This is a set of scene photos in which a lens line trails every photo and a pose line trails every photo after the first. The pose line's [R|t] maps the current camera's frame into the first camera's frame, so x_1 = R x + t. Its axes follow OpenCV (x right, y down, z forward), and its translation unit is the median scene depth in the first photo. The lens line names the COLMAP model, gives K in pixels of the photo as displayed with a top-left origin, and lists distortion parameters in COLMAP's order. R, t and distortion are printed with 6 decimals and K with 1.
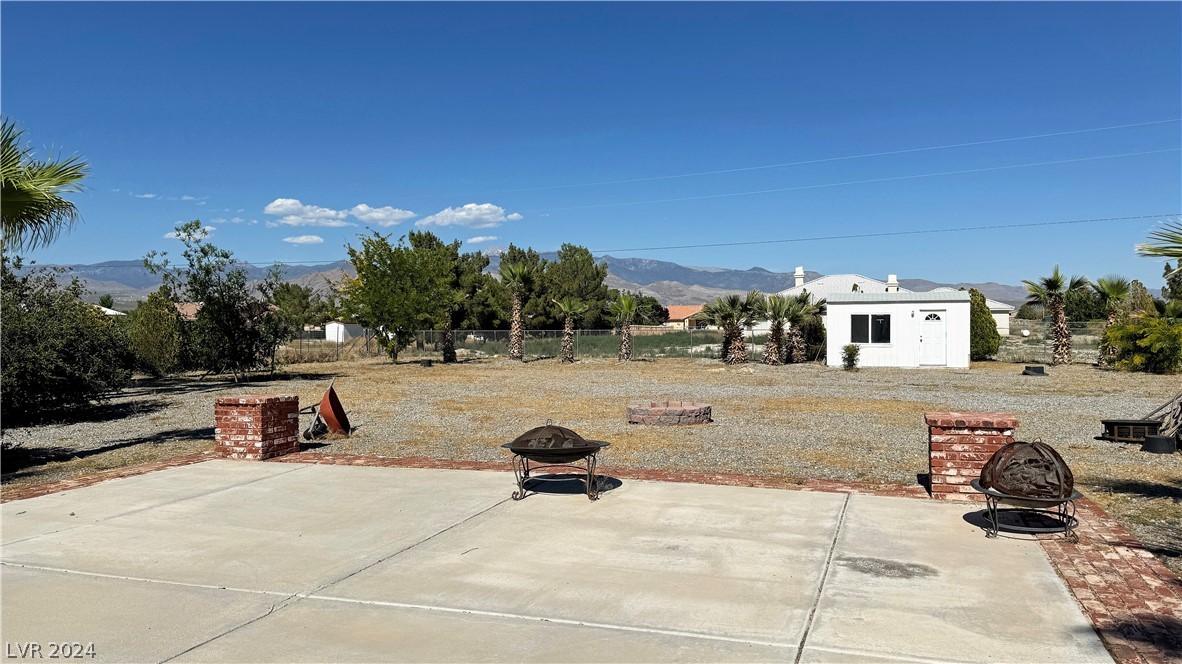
lens RADIAL K [[838.8, 0, 591.0], [0, 838.8, 332.0], [0, 0, 1]] dist [0.012202, -0.000347]
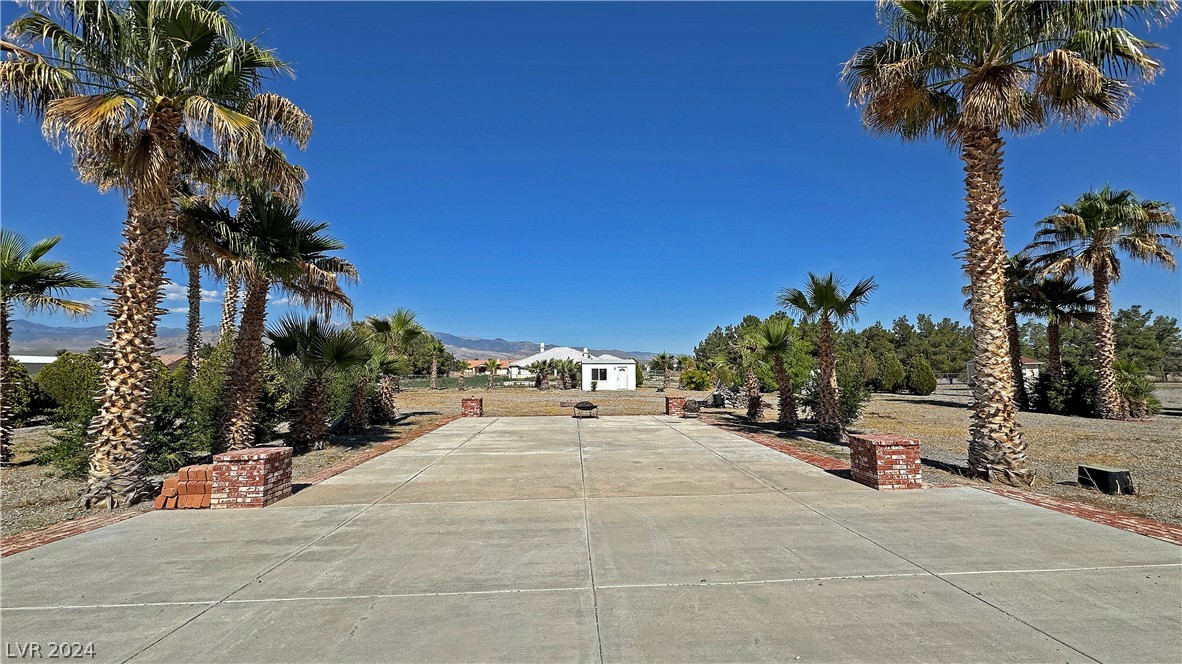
lens RADIAL K [[469.4, 0, 591.0], [0, 469.4, 332.0], [0, 0, 1]] dist [-0.002213, 0.000171]
pose [[0.925116, 0.033110, 0.378239, -0.213460], [0.001160, 0.995939, -0.090019, -0.004070], [-0.379684, 0.083716, 0.921321, -0.266913]]
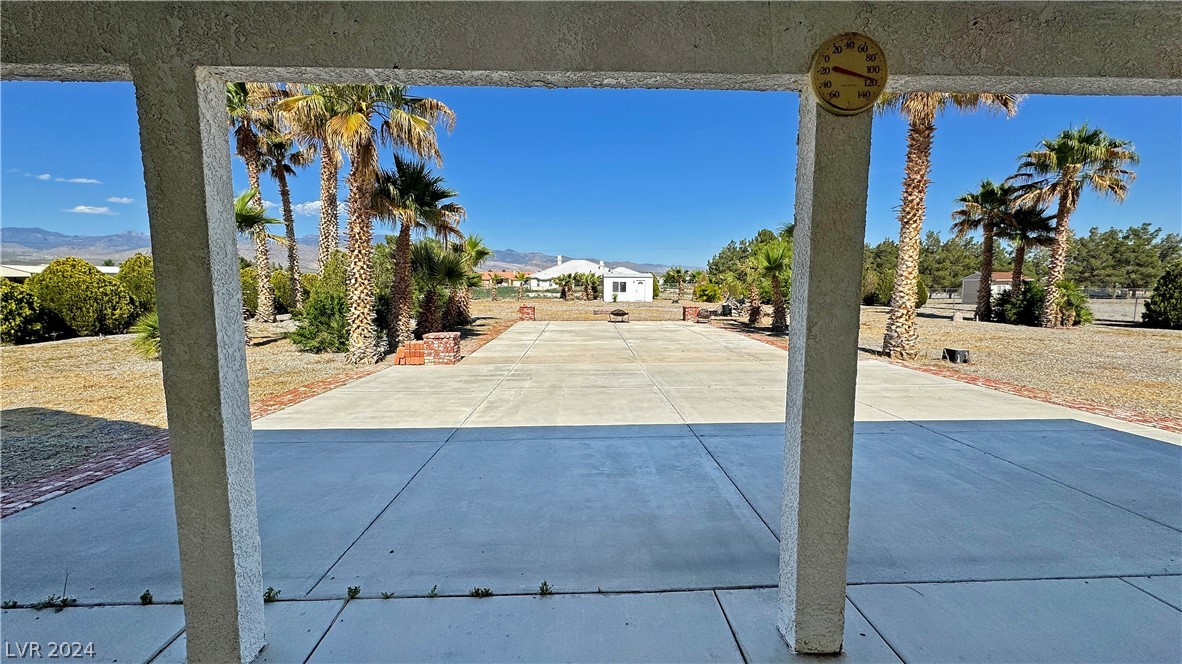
lens RADIAL K [[469.4, 0, 591.0], [0, 469.4, 332.0], [0, 0, 1]] dist [-0.002213, 0.000171]
pose [[0.933971, -0.028972, 0.356172, -0.291804], [-0.006114, 0.995267, 0.096990, -0.006020], [-0.357296, -0.092763, 0.929373, -0.377020]]
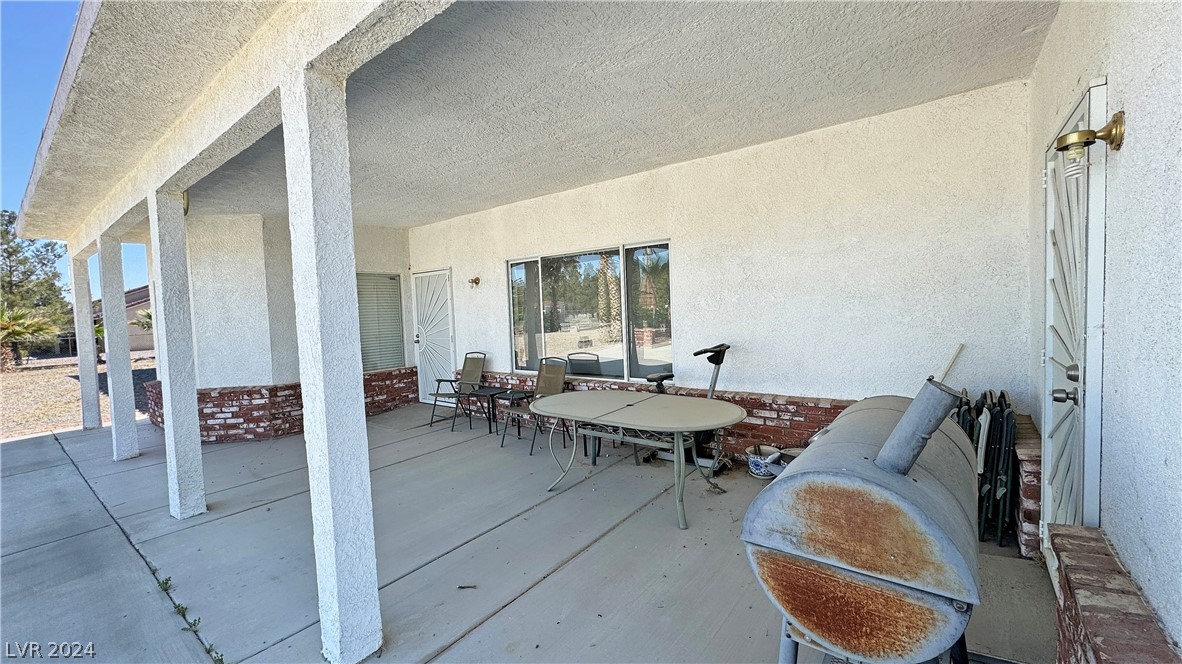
lens RADIAL K [[469.4, 0, 591.0], [0, 469.4, 332.0], [0, 0, 1]] dist [-0.002213, 0.000171]
pose [[-0.943448, 0.027829, 0.330351, -0.376250], [0.047377, 0.997561, 0.051269, -0.000683], [-0.328118, 0.064020, -0.942465, -0.248767]]
